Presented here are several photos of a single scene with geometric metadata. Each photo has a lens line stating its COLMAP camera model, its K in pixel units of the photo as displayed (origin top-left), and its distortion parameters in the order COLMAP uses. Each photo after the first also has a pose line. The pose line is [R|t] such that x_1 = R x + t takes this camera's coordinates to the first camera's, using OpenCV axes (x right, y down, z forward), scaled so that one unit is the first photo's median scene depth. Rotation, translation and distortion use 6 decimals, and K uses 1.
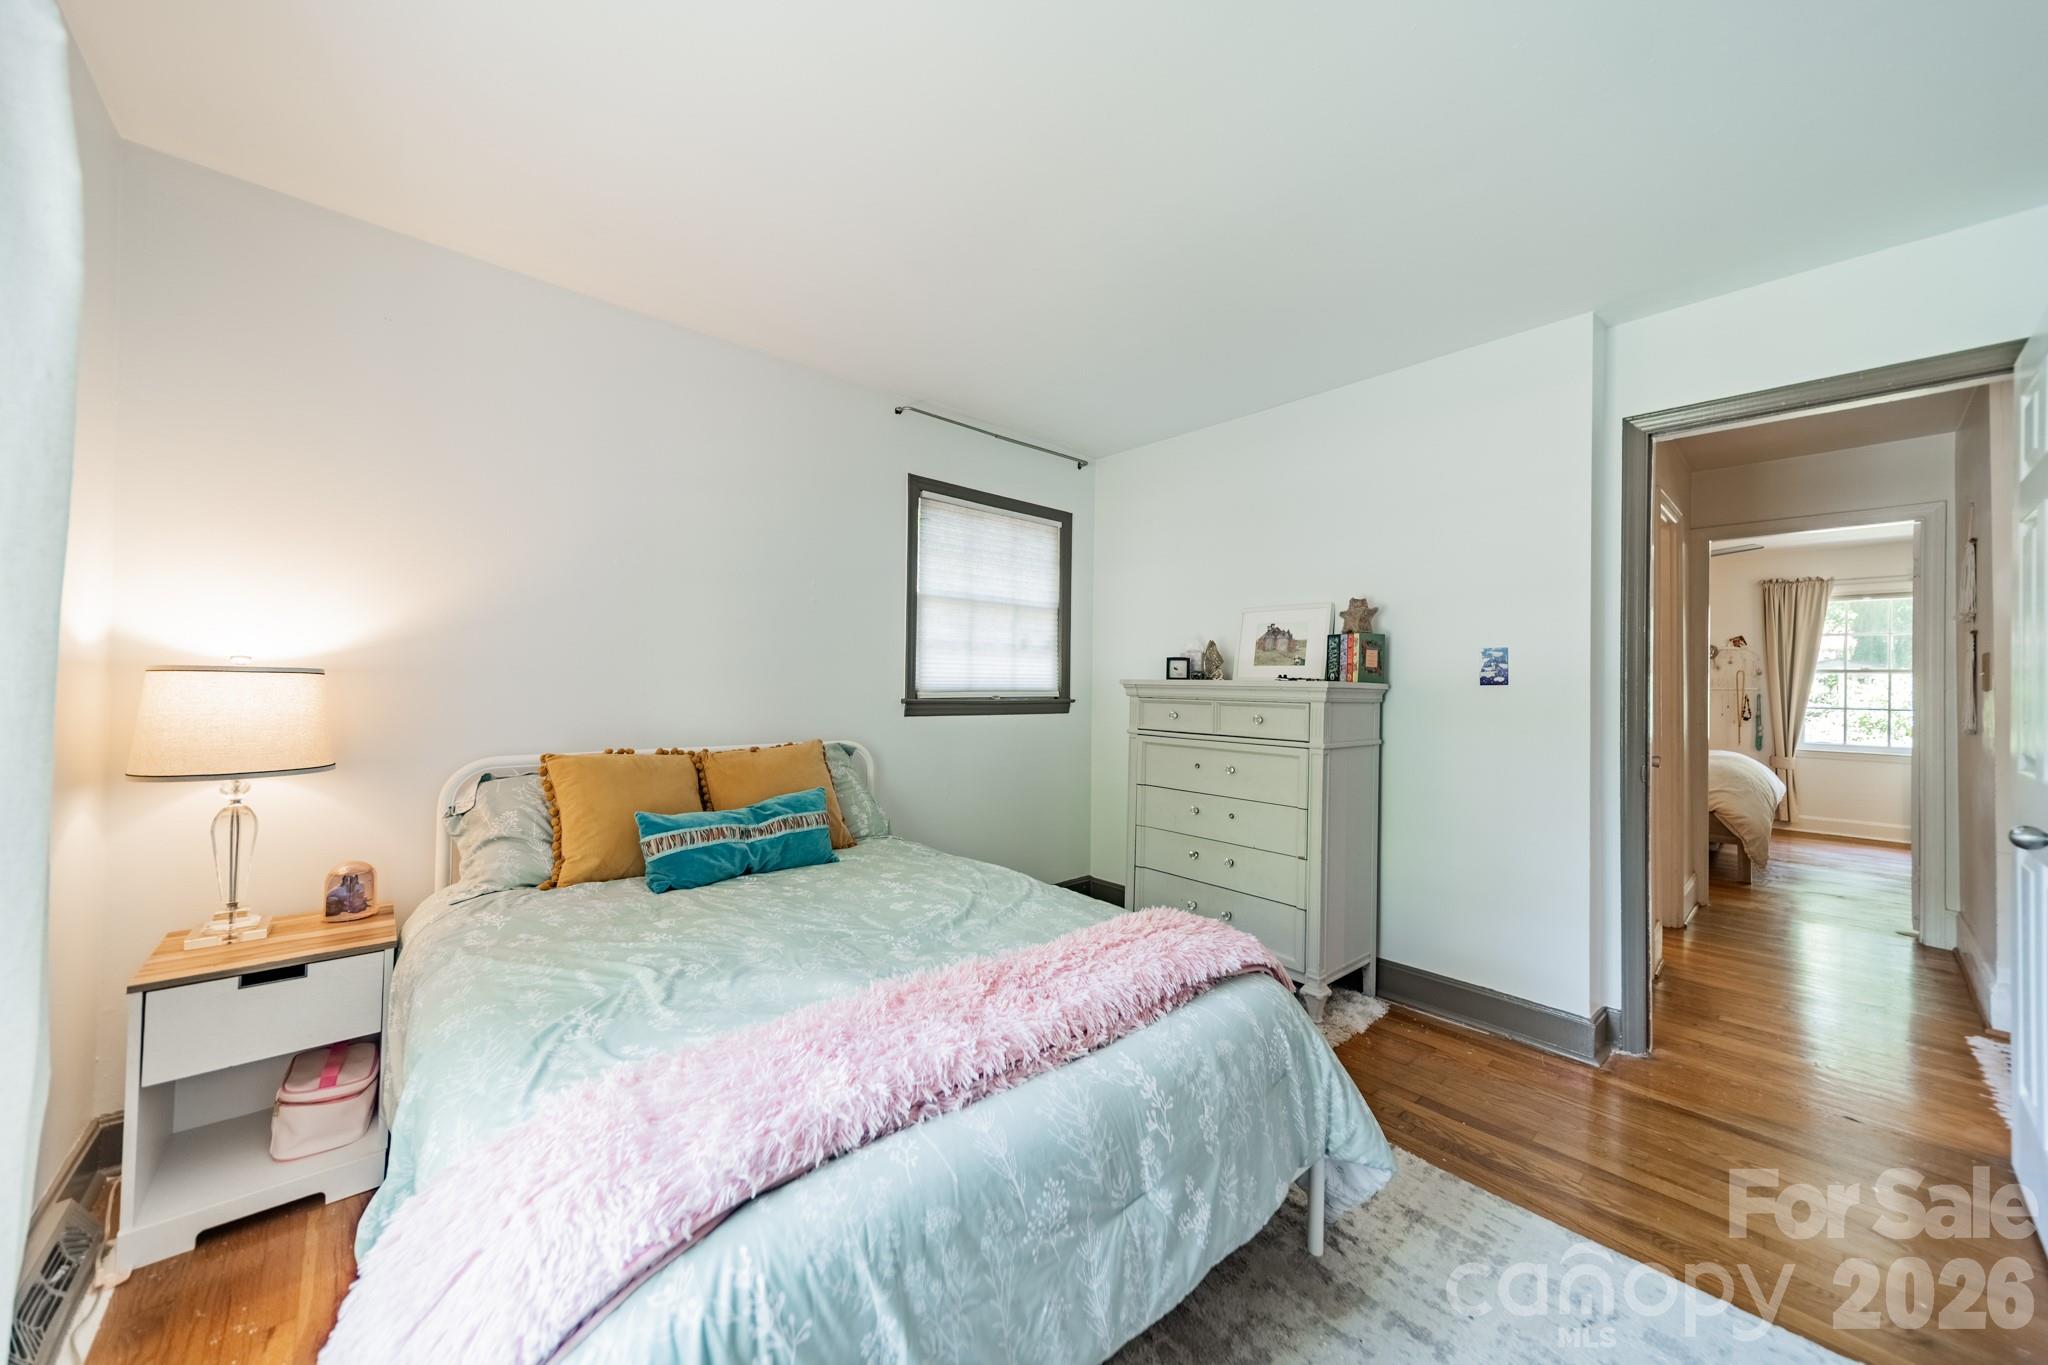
lens RADIAL K [[720.7, 0, 1033.9], [0, 720.7, 683.2], [0, 0, 1]] dist [0.000774, 0.000096]
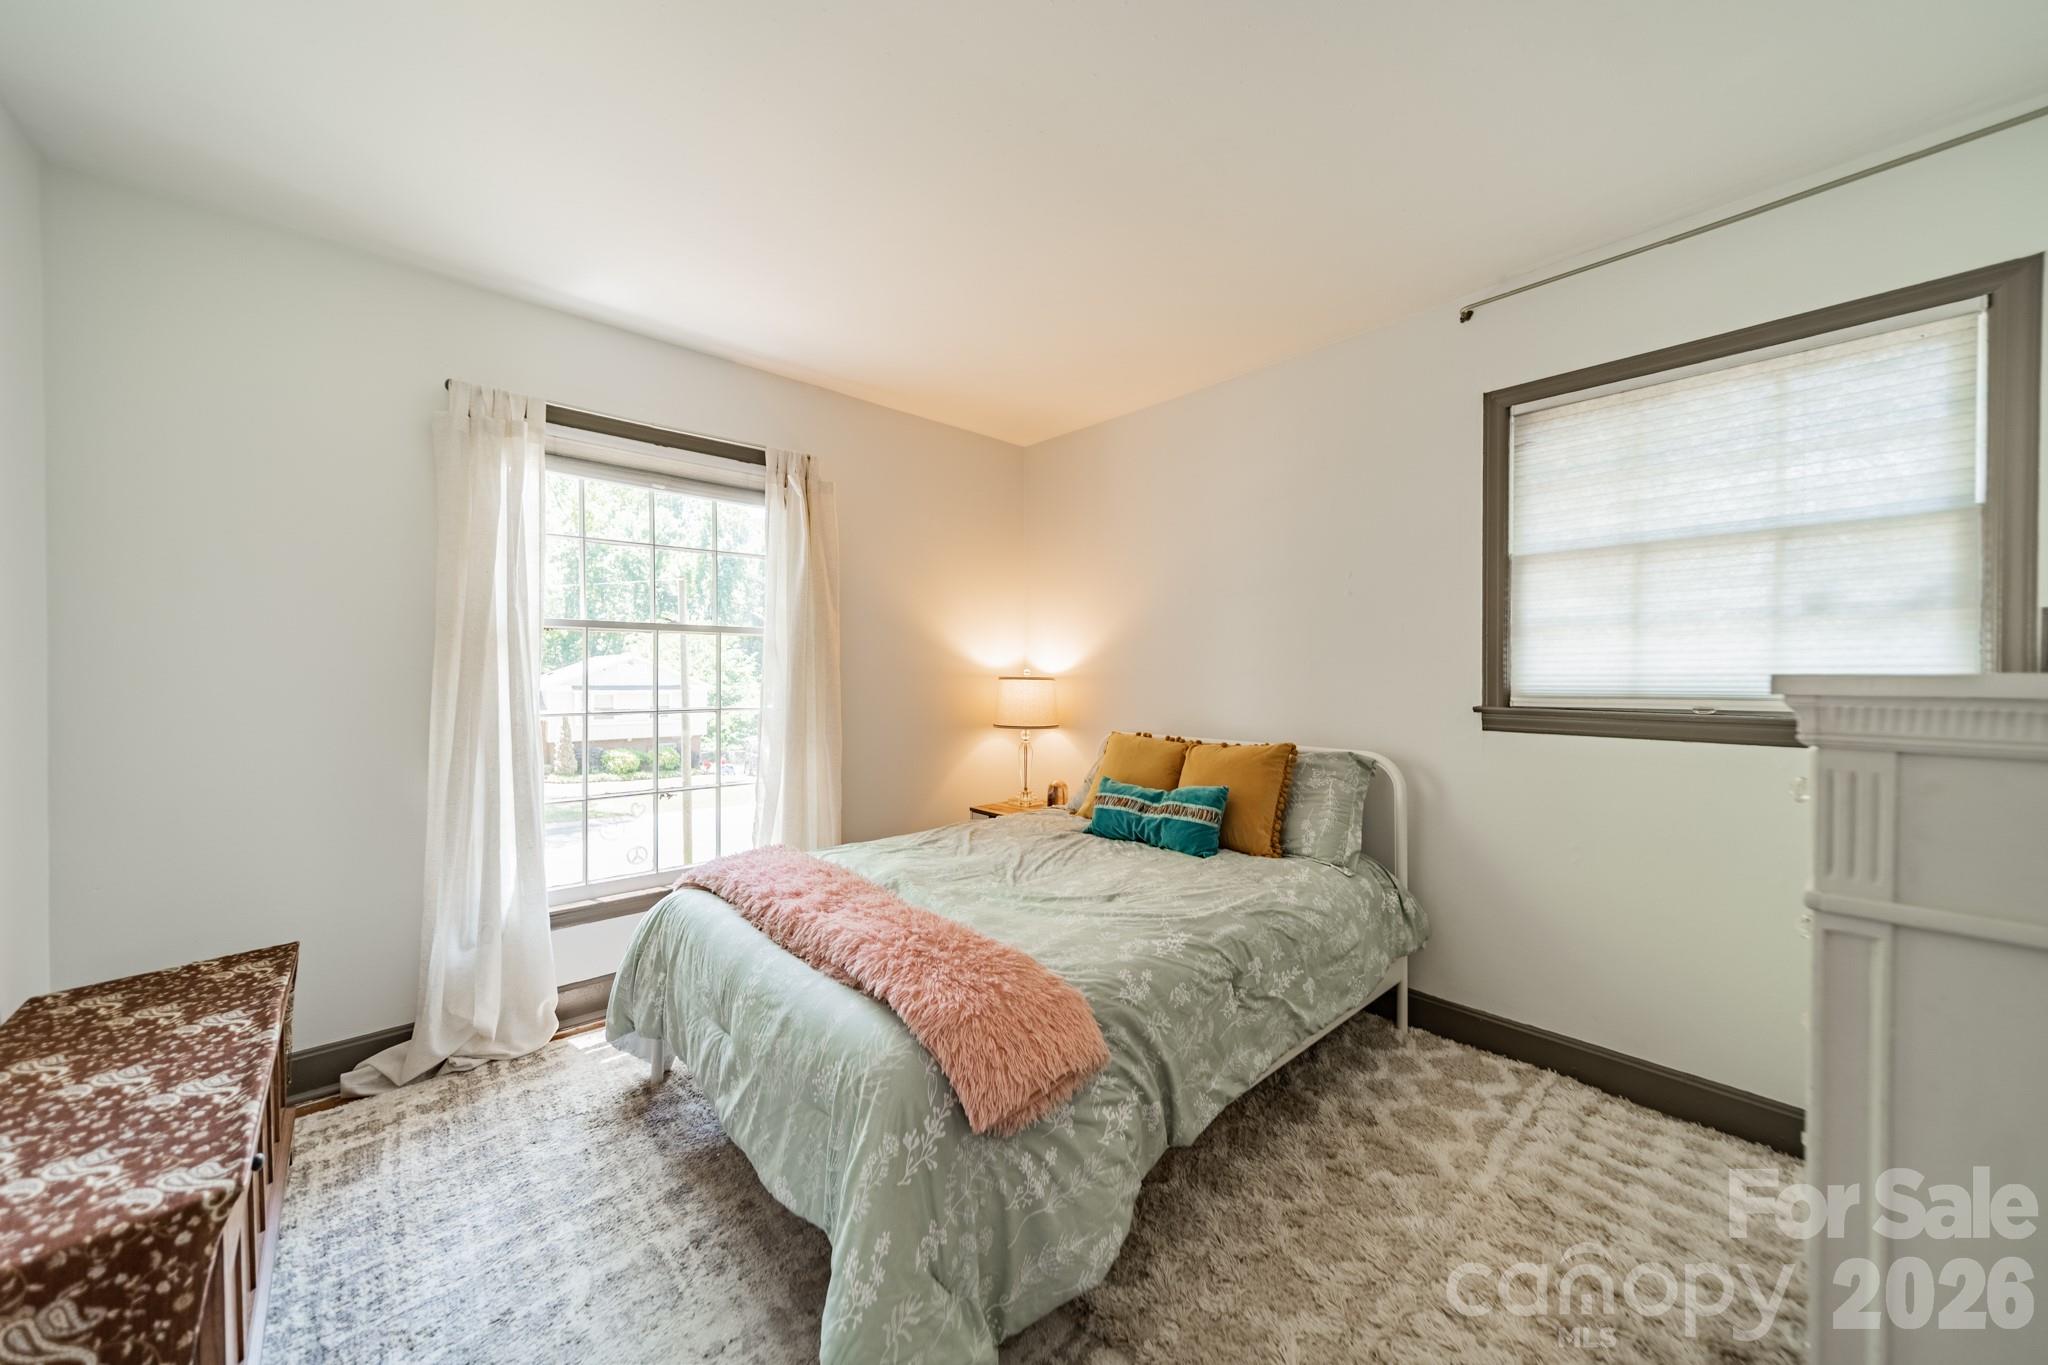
lens RADIAL K [[720.7, 0, 1033.9], [0, 720.7, 683.2], [0, 0, 1]] dist [0.000774, 0.000096]
pose [[-0.000892, -0.004104, -0.999991, 0.539816], [-0.000442, 0.999991, -0.004104, 0.002101], [1.000000, 0.000438, -0.000894, 0.542115]]
